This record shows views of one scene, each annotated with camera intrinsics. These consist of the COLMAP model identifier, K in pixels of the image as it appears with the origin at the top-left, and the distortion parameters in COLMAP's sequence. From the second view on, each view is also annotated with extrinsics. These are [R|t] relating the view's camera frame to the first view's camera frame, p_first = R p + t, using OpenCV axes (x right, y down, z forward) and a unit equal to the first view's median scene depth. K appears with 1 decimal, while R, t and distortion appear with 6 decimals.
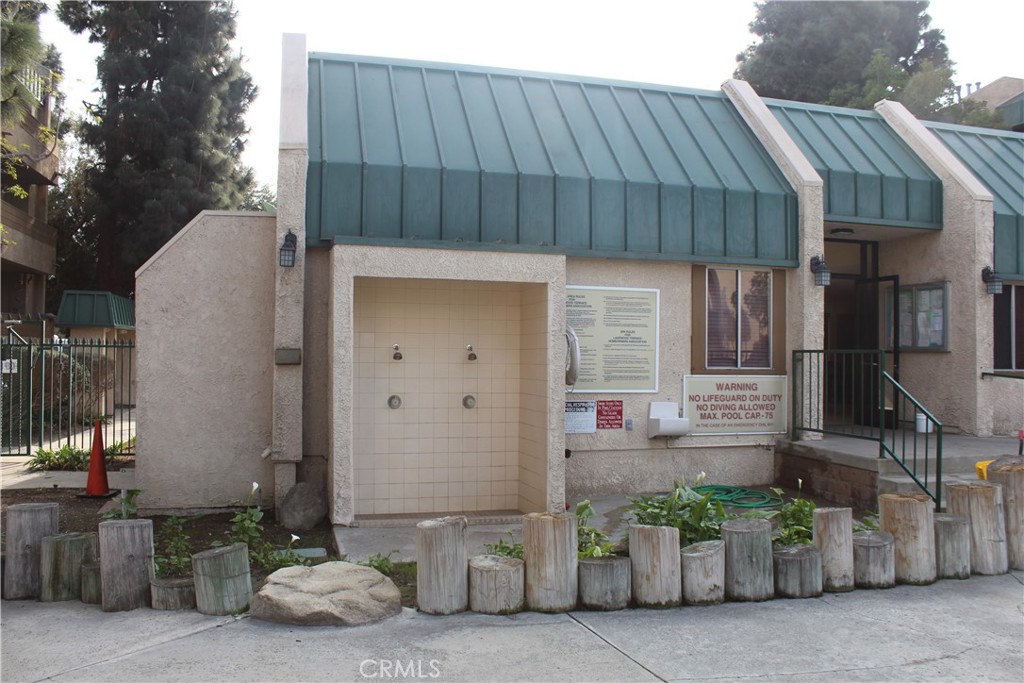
lens RADIAL K [[830.1, 0, 479.9], [0, 830.1, 344.1], [0, 0, 1]] dist [-0.168663, 0.172748]
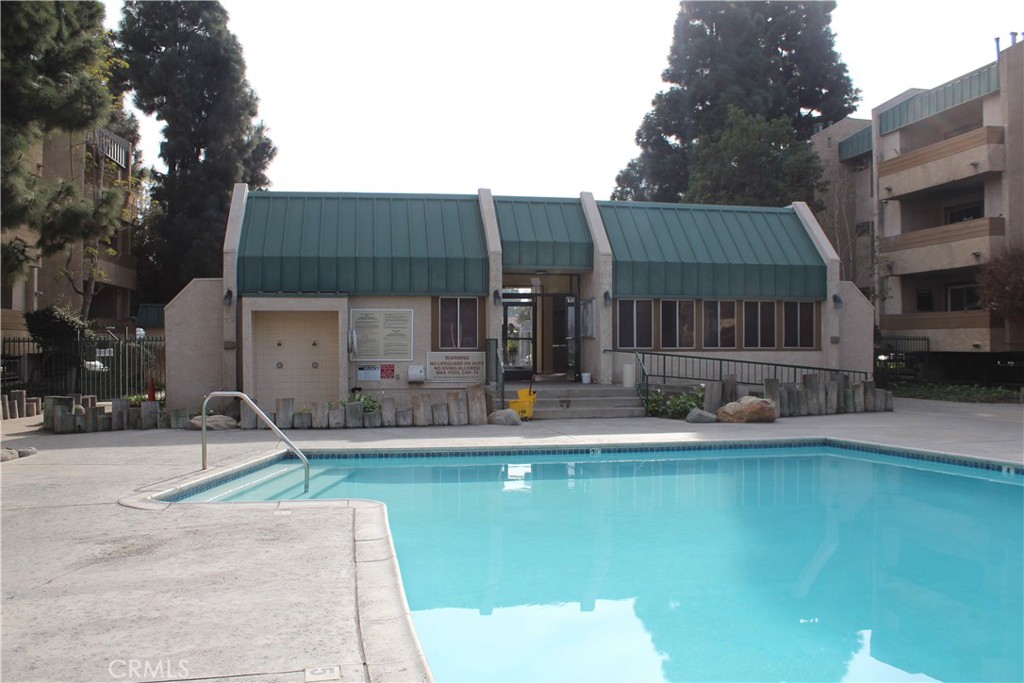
lens RADIAL K [[830.1, 0, 479.9], [0, 830.1, 344.1], [0, 0, 1]] dist [-0.168663, 0.172748]
pose [[0.995427, -0.012897, -0.094654, 0.565741], [0.014539, 0.999755, 0.016678, -0.013214], [0.094416, -0.017978, 0.995371, -0.994448]]
